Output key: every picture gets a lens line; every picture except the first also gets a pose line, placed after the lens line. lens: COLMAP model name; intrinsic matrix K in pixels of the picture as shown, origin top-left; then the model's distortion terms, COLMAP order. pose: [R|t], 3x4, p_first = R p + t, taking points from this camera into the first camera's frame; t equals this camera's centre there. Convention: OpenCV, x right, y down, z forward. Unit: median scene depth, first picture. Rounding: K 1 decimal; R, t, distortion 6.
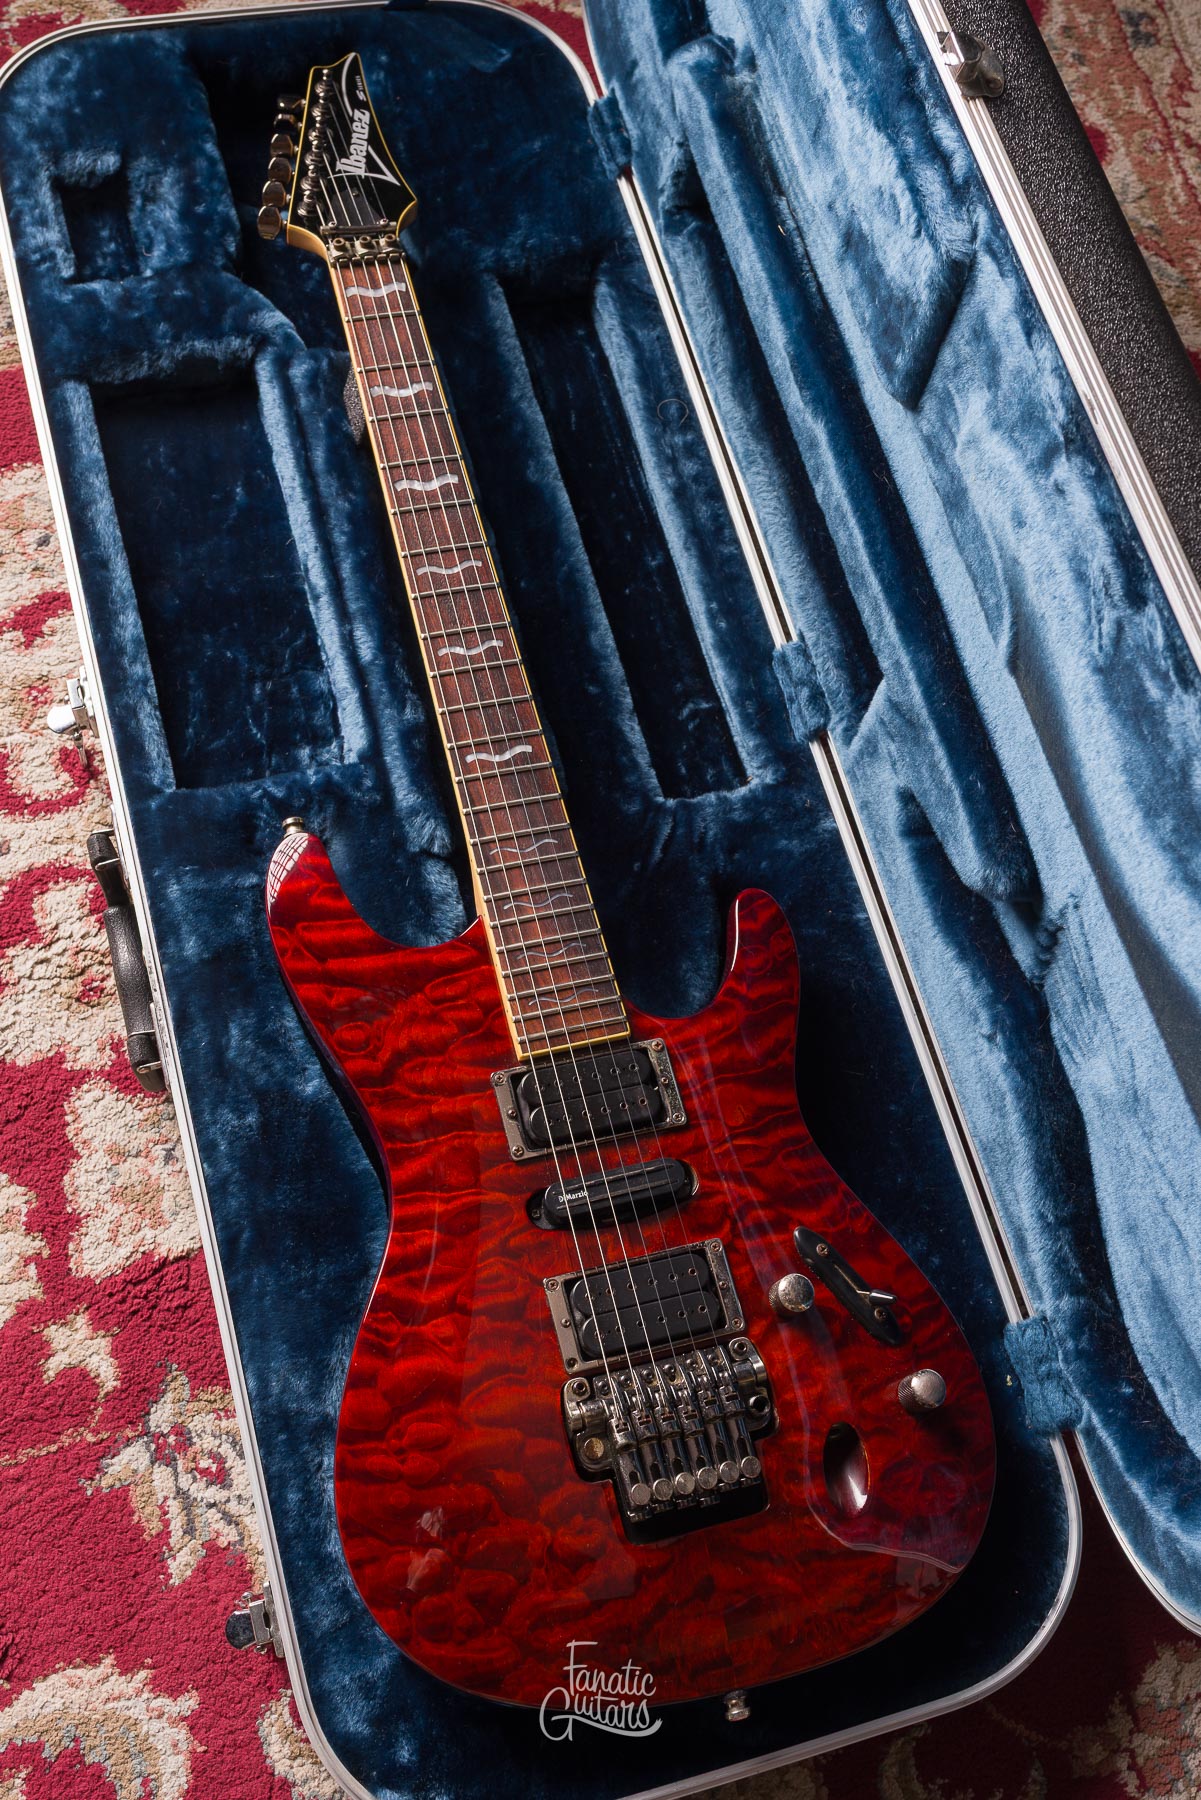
lens RADIAL K [[1981.1, 0, 613.9], [0, 1981.1, 881.1], [0, 0, 1]] dist [0.004802, -0.002556]
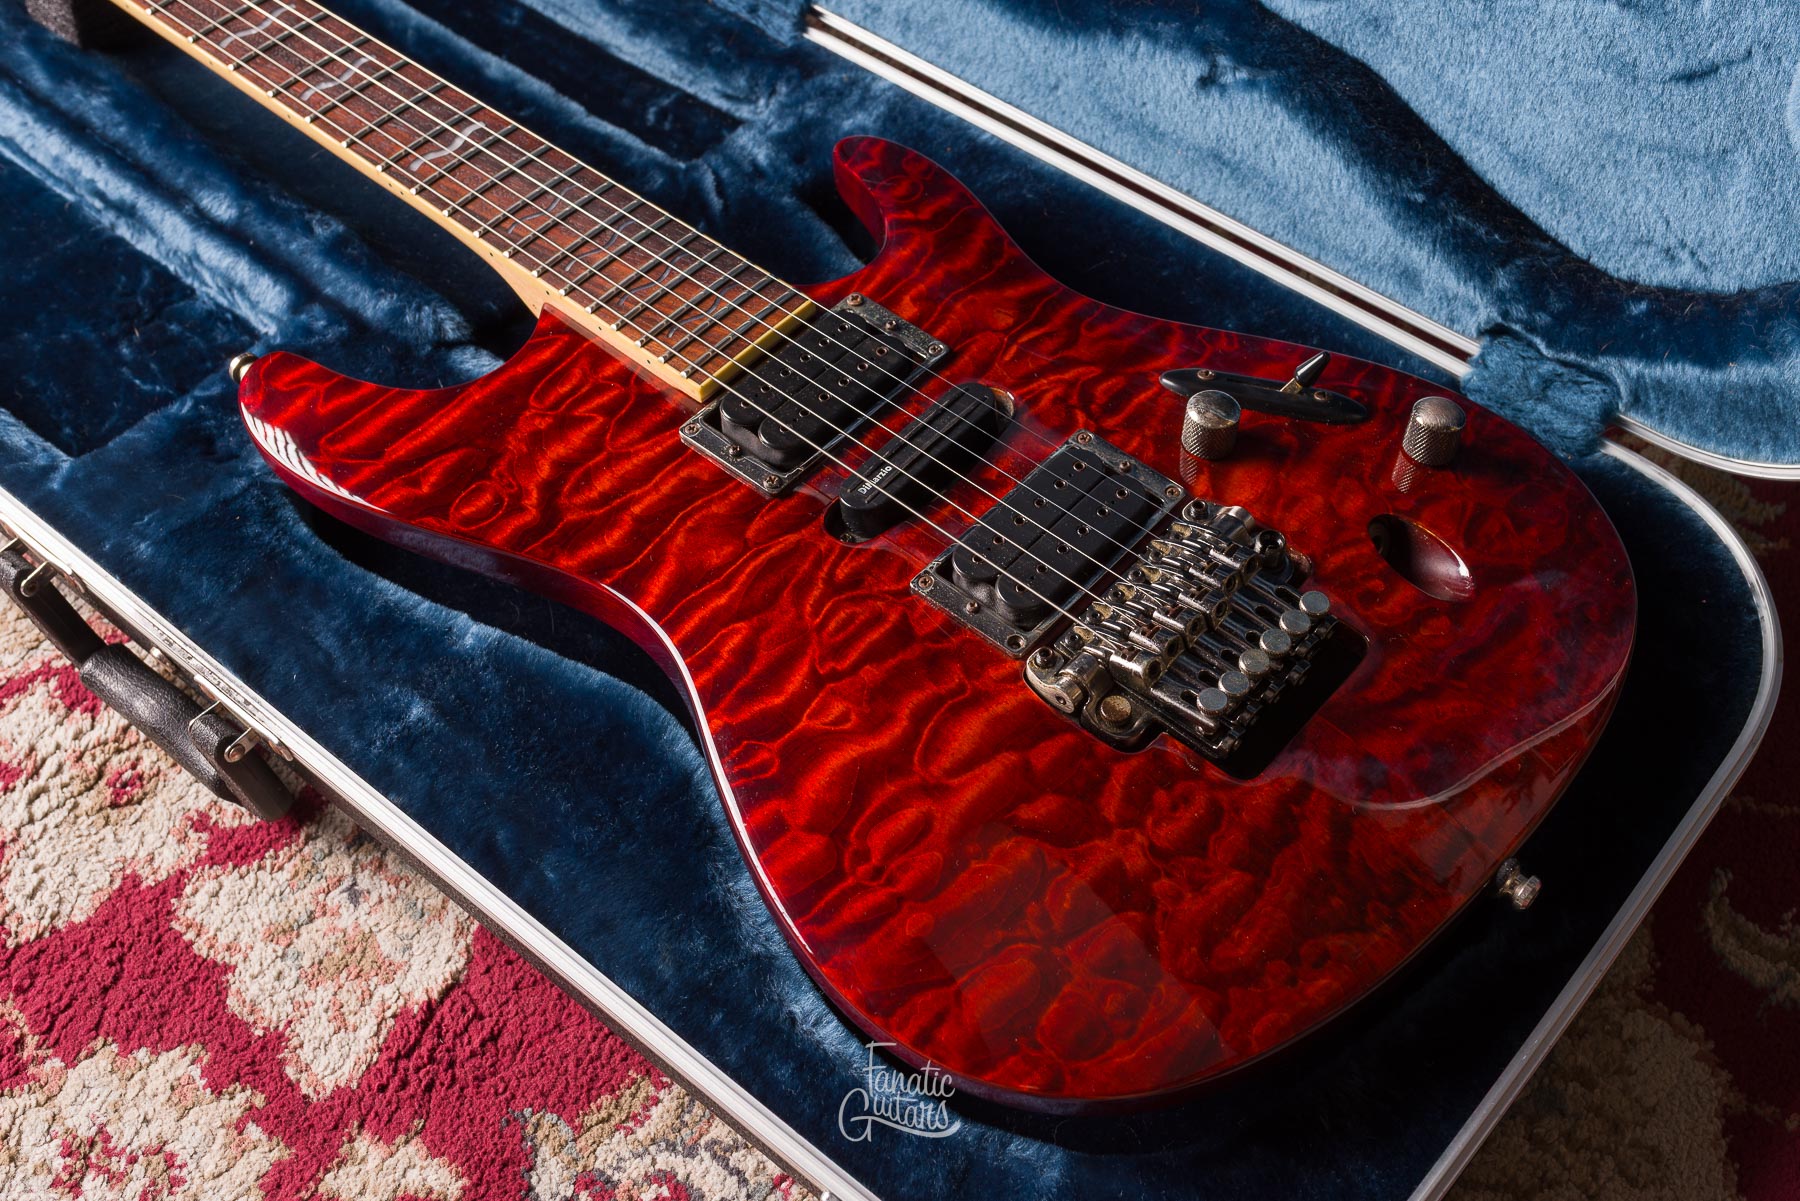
lens RADIAL K [[2007.9, 0, 1034.8], [0, 2007.9, 614.2], [0, 0, 1]] dist [0.003099, -0.002618]
pose [[0.802596, -0.549266, 0.232693, -0.139482], [0.584801, 0.801443, -0.125285, 0.268976], [-0.117675, 0.236633, 0.964447, 0.284743]]
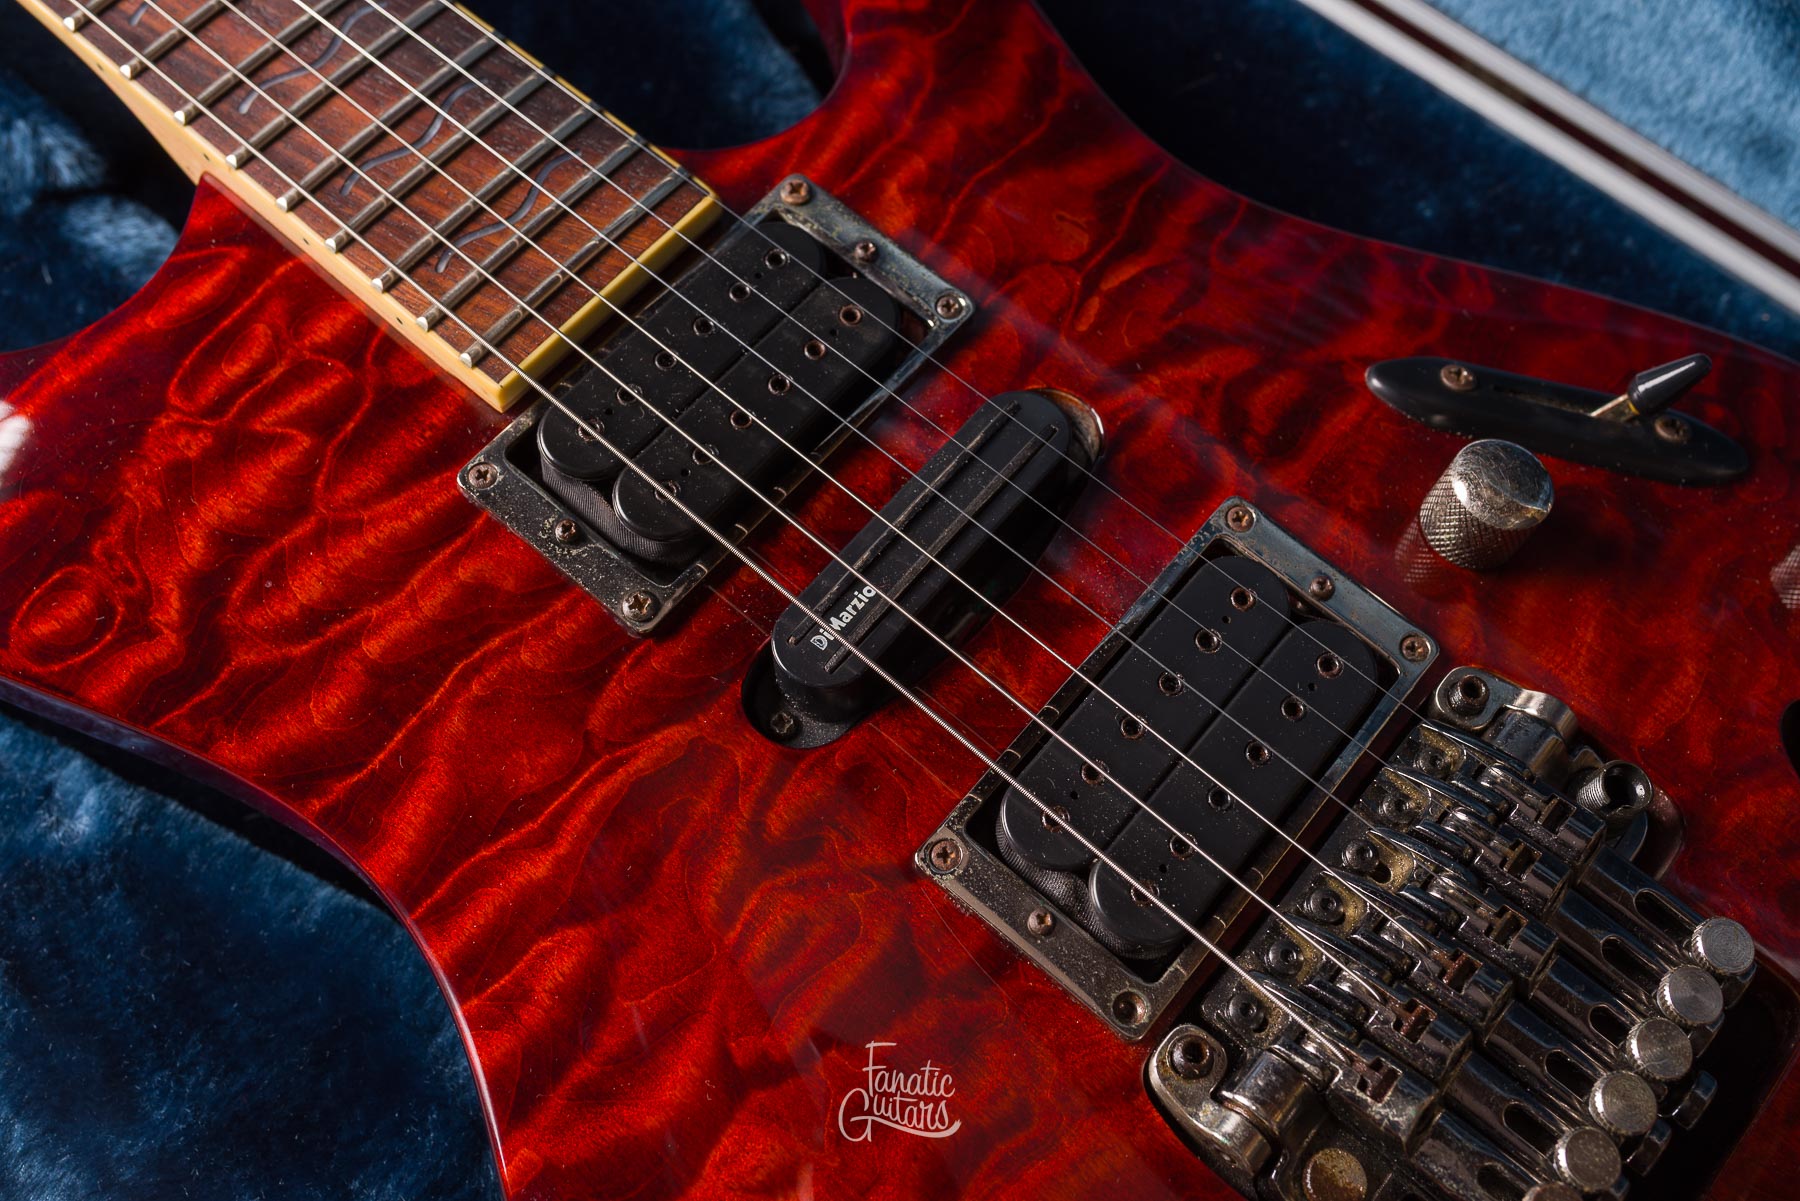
lens RADIAL K [[1813.0, 0, 900.0], [0, 1813.0, 600.5], [0, 0, 1]] dist [-0.001607, 0.009406]
pose [[0.818672, -0.560873, 0.123281, -0.042810], [0.555347, 0.827892, 0.078643, 0.116789], [-0.146172, 0.004081, 0.989251, 0.582585]]
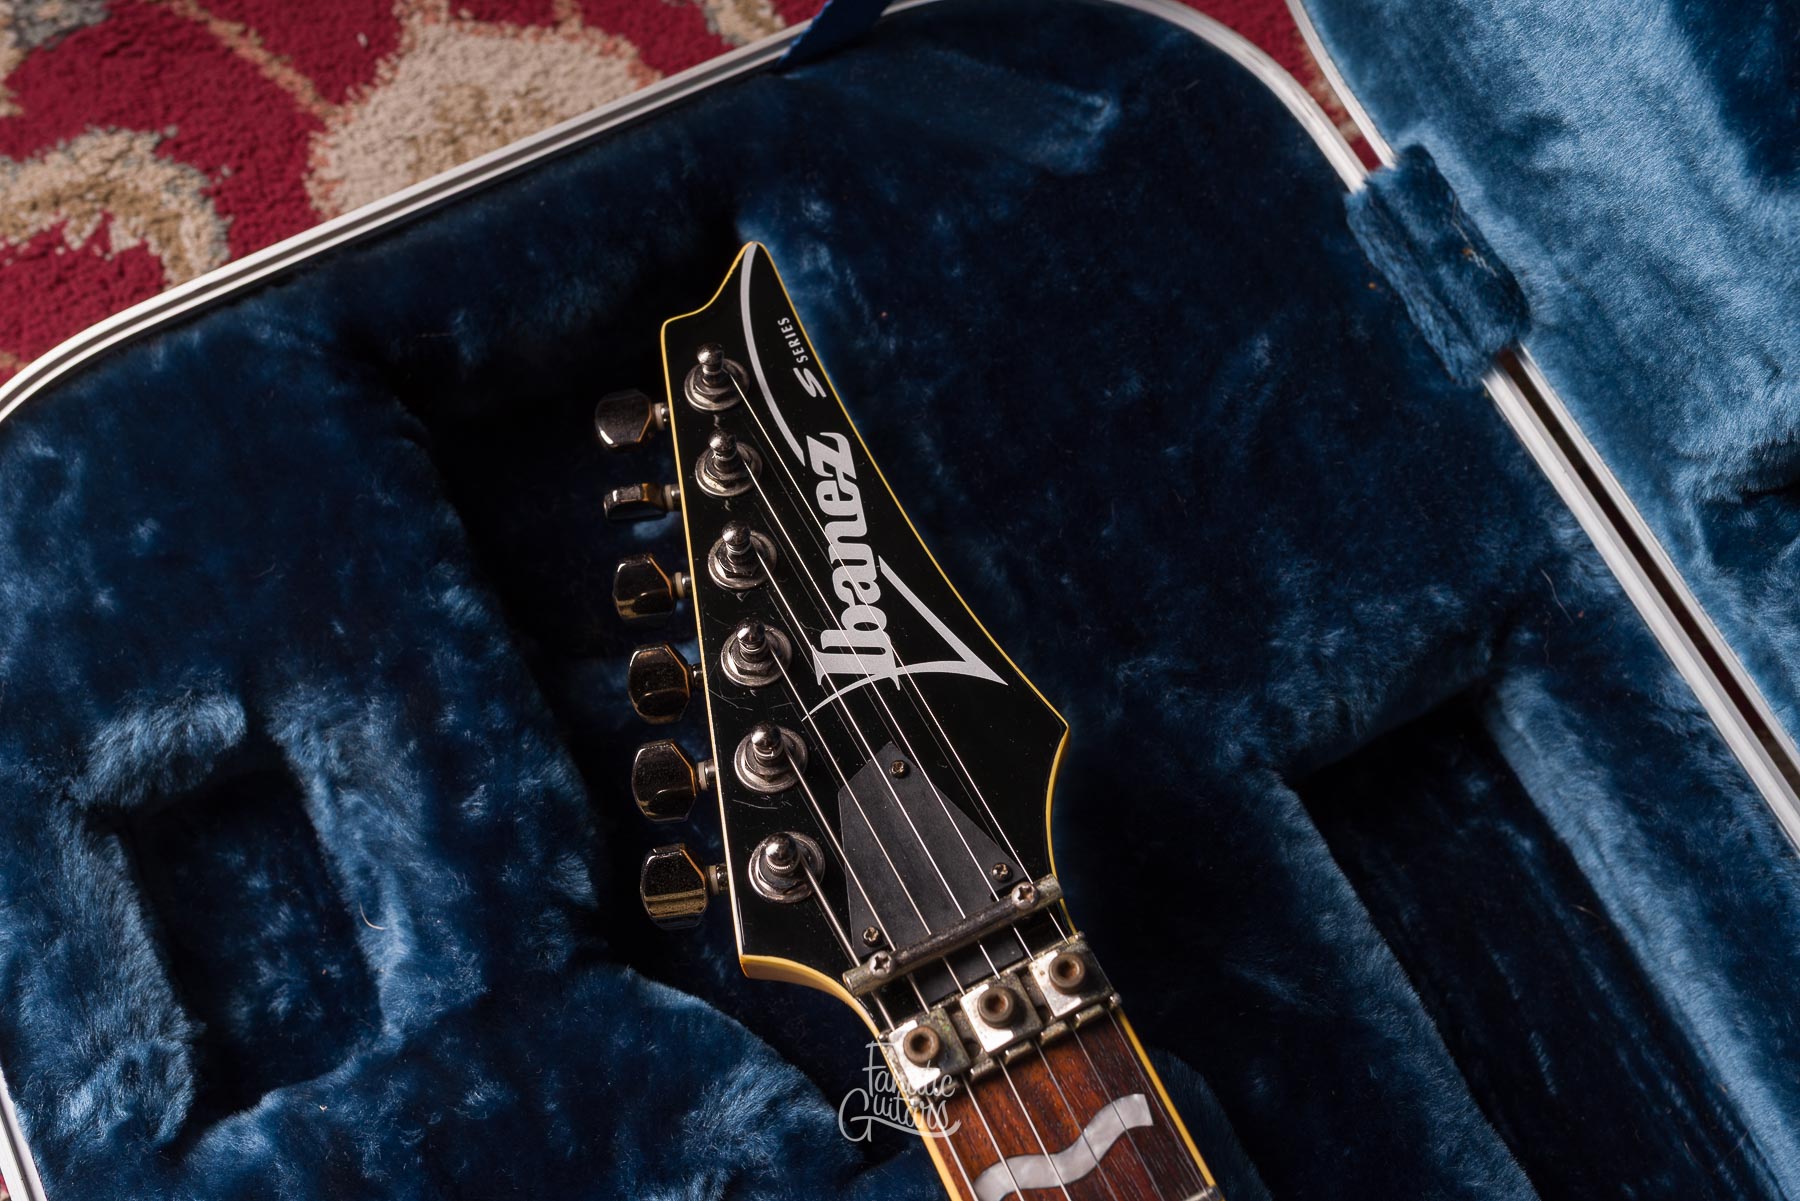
lens RADIAL K [[1780.9, 0, 900.0], [0, 1780.9, 600.5], [0, 0, 1]] dist [0.002296, 0.003065]
pose [[0.970058, -0.231570, -0.073225, -0.105935], [0.237756, 0.966991, 0.091652, -0.422783], [0.049584, -0.106318, 0.993095, 0.733849]]
